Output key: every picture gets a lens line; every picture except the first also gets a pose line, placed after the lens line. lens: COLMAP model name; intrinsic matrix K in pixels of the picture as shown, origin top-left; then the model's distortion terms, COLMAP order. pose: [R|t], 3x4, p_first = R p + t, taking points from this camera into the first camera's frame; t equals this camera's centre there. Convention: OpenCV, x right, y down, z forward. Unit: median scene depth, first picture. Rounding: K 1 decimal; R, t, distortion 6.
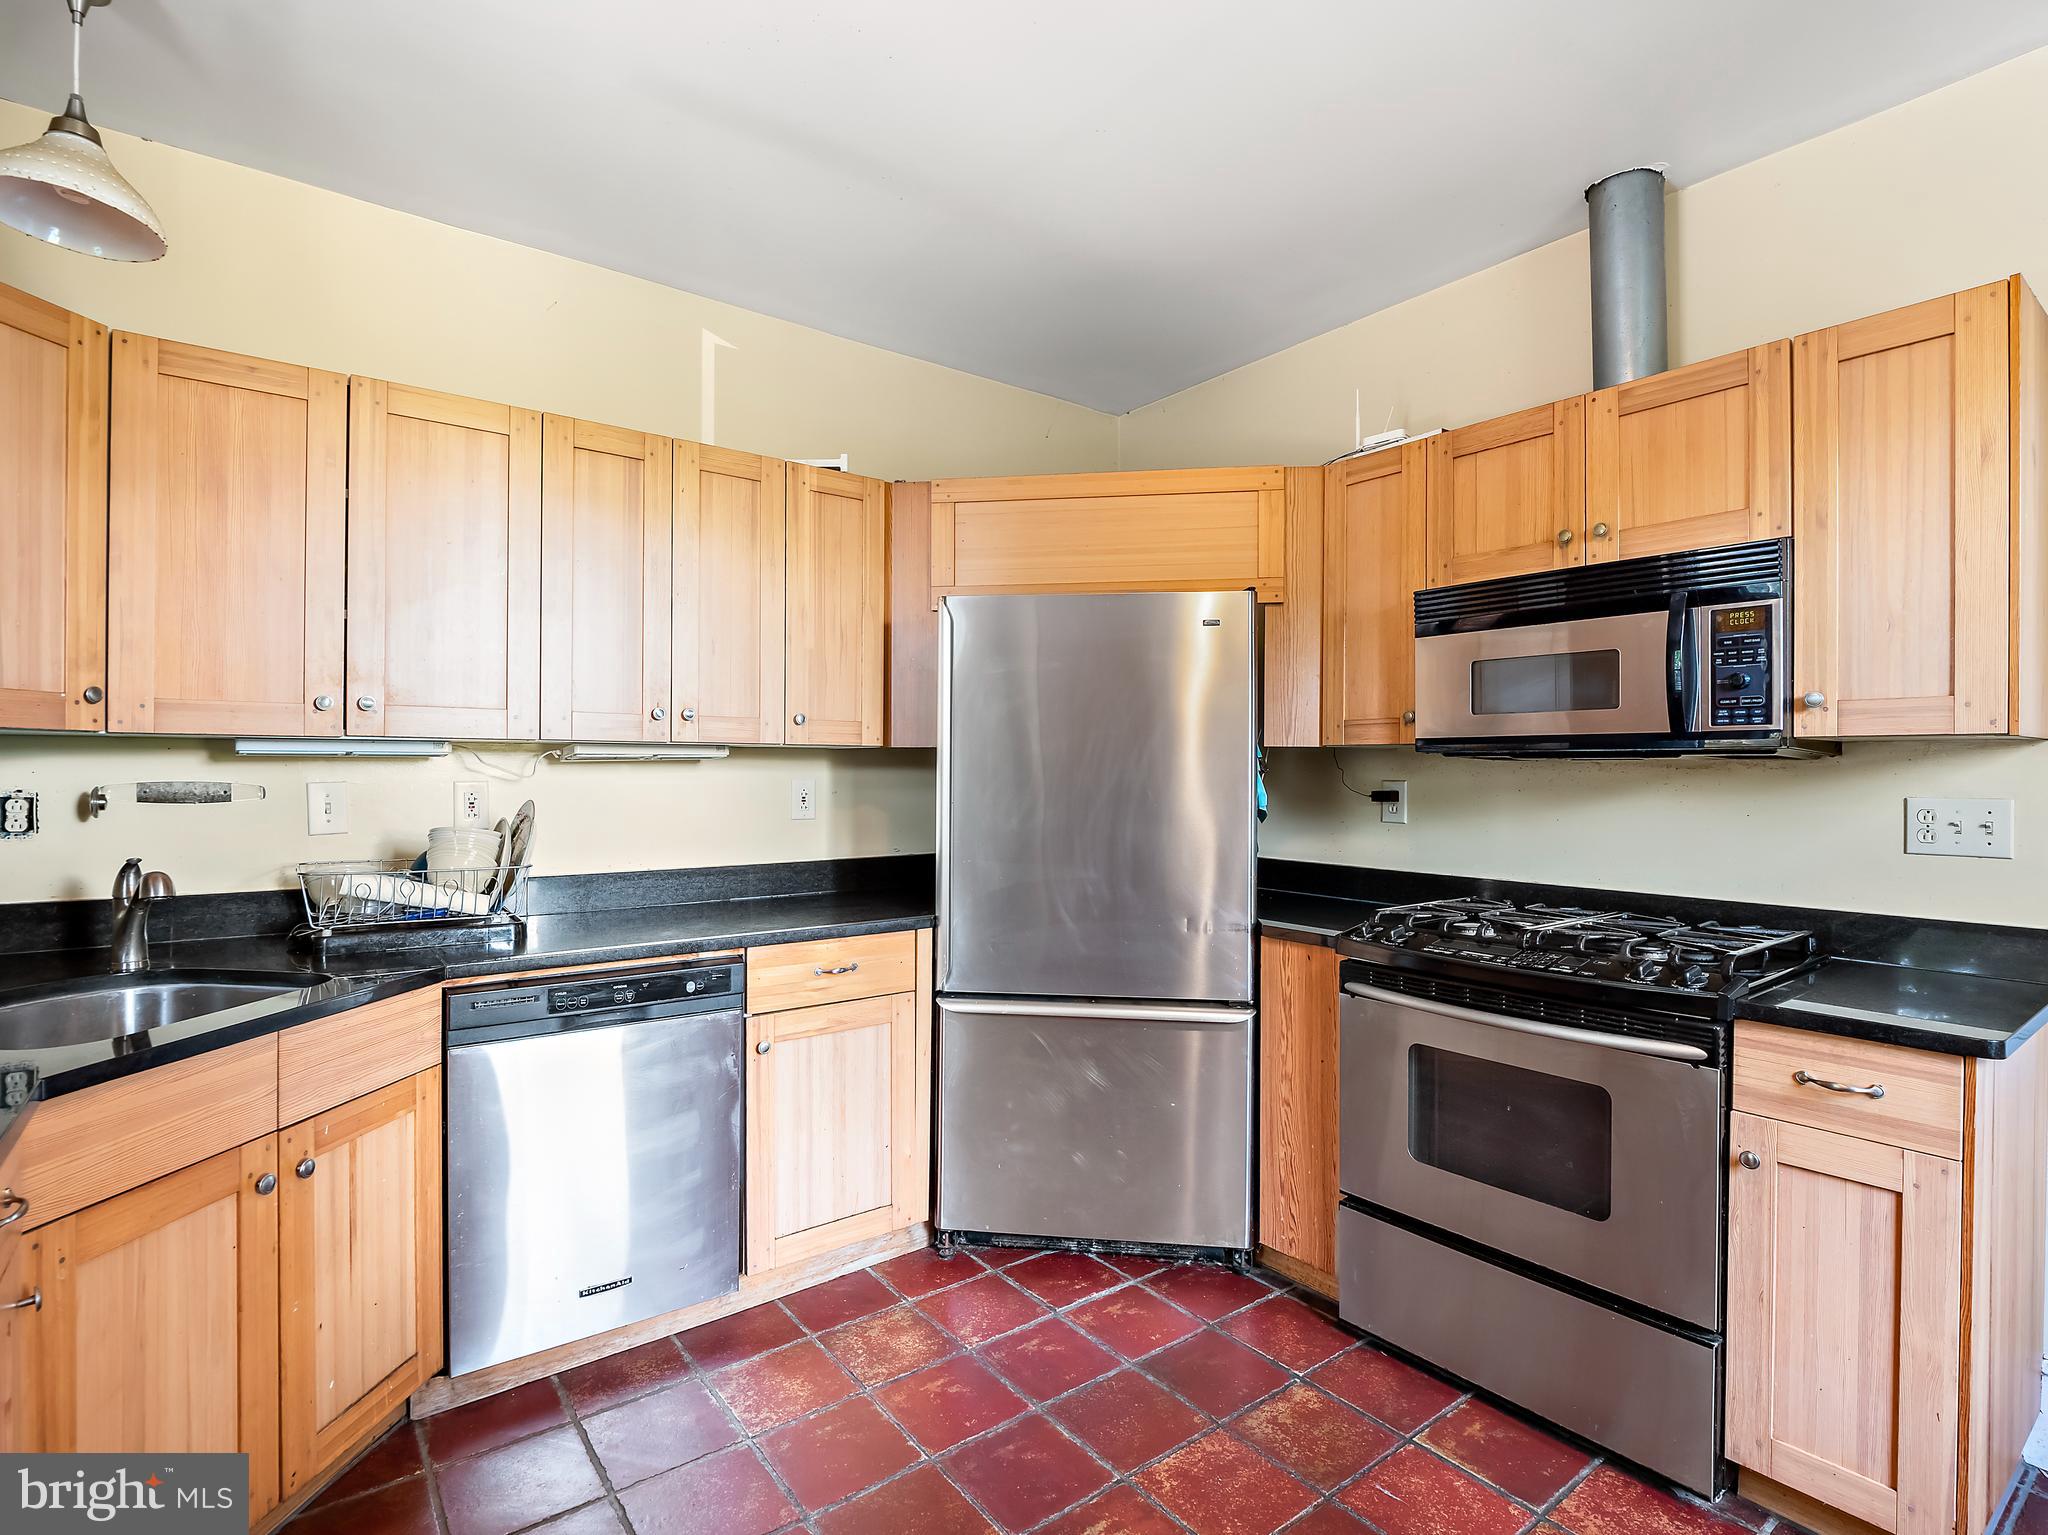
lens RADIAL K [[1004.7, 0, 1025.4], [0, 1004.7, 771.5], [0, 0, 1]] dist [-0.004622, -0.001636]
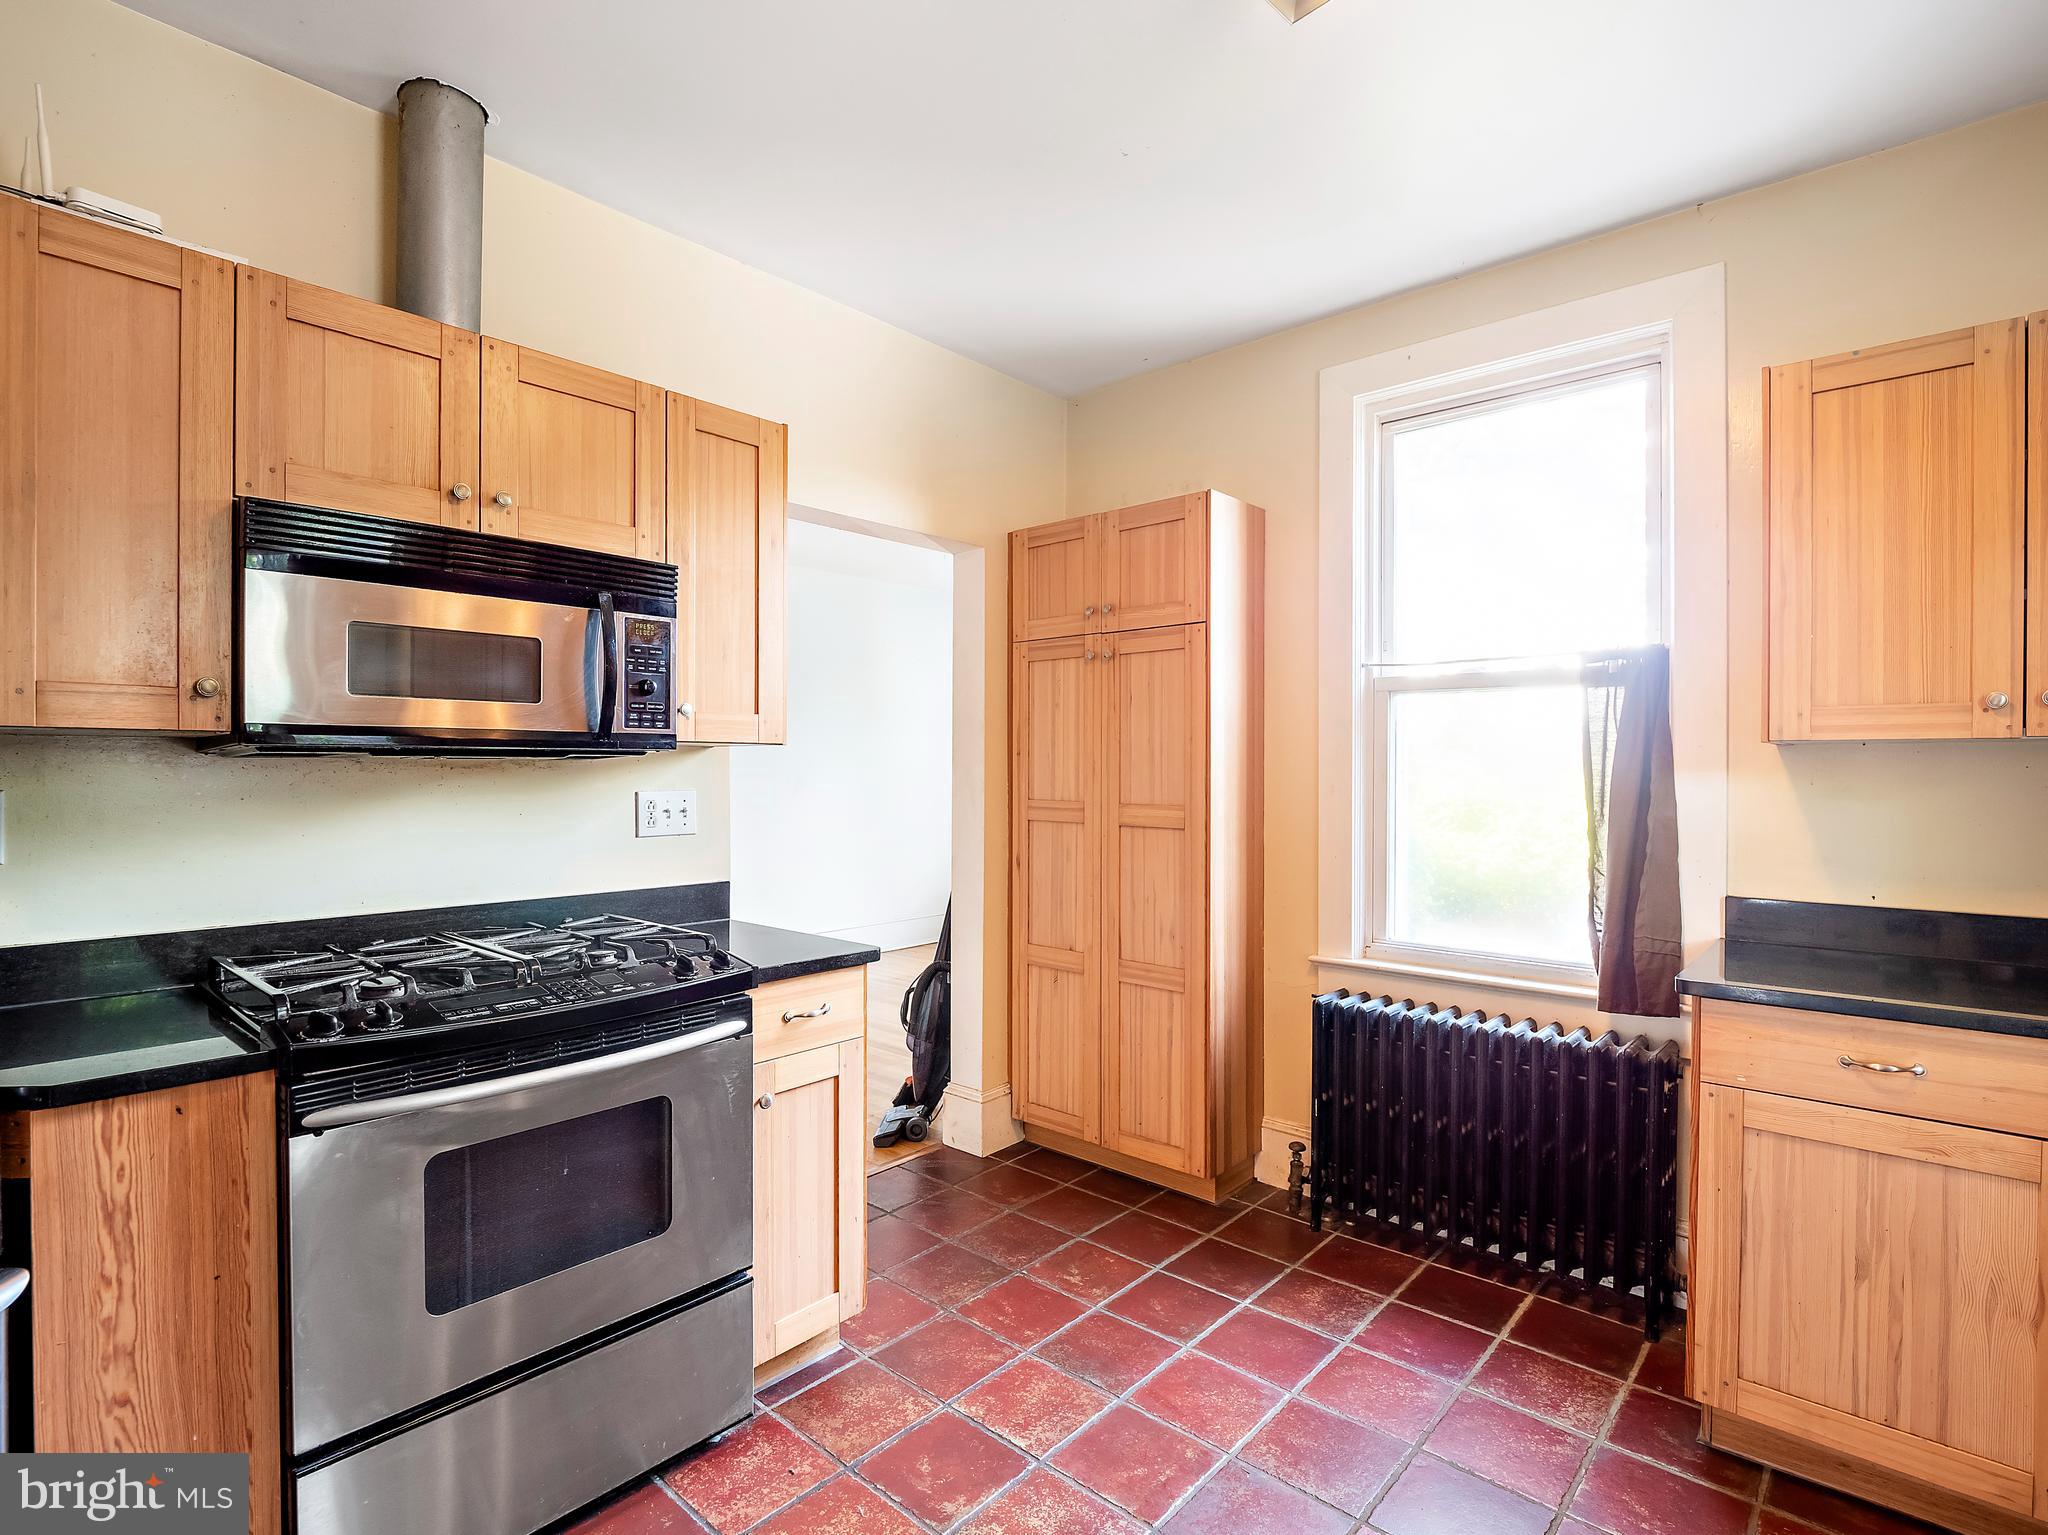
lens RADIAL K [[1004.7, 0, 1027.4], [0, 1004.7, 767.6], [0, 0, 1]] dist [-0.004622, -0.001636]
pose [[-0.177200, -0.004716, 0.984163, -0.423515], [0.000509, 0.999988, 0.004884, -0.008756], [-0.984175, 0.001366, -0.177196, 0.775769]]
